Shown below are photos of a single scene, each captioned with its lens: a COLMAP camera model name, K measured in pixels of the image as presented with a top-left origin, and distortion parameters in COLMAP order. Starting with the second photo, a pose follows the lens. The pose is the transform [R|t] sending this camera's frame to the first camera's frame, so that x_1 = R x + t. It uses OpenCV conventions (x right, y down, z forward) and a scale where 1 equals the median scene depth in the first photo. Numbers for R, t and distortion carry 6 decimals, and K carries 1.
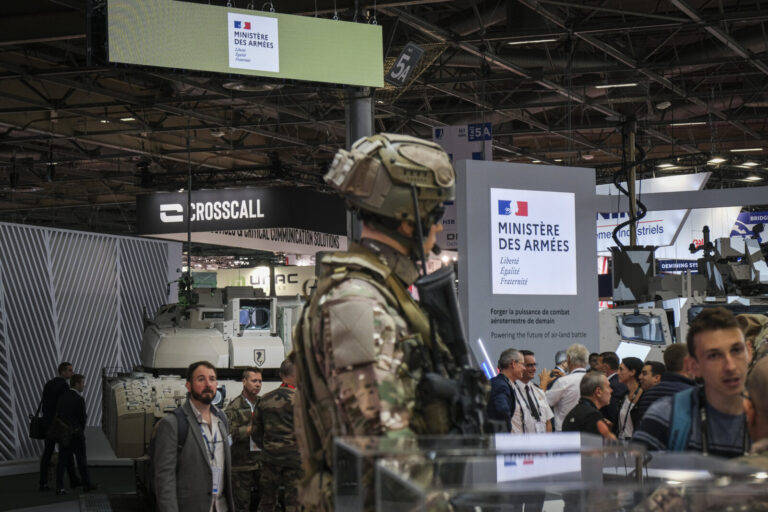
lens RADIAL K [[1830.8, 0, 384.0], [0, 1830.8, 256.0], [0, 0, 1]] dist [0.047353, 0.348122]
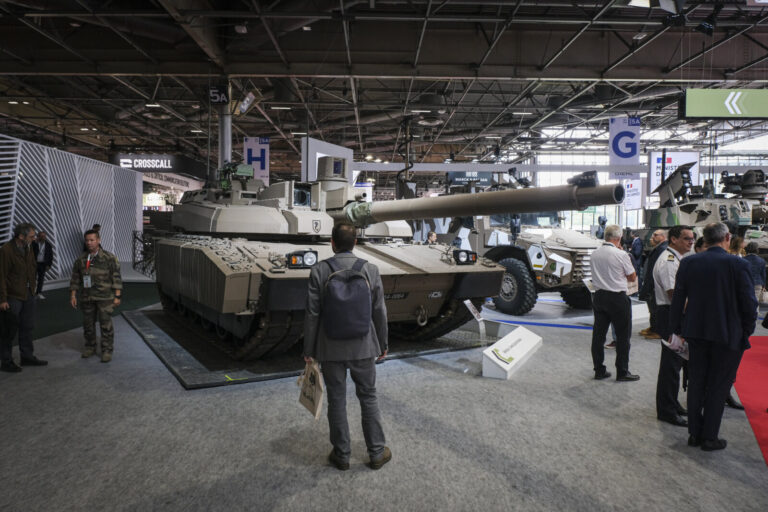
lens RADIAL K [[515.5, 0, 384.0], [0, 515.5, 256.0], [0, 0, 1]] dist [0.000879, 0.001211]
pose [[0.919017, 0.011283, 0.394056, -0.074201], [-0.050302, 0.994776, 0.088830, 0.018276], [-0.390995, -0.101458, 0.914784, 0.284955]]
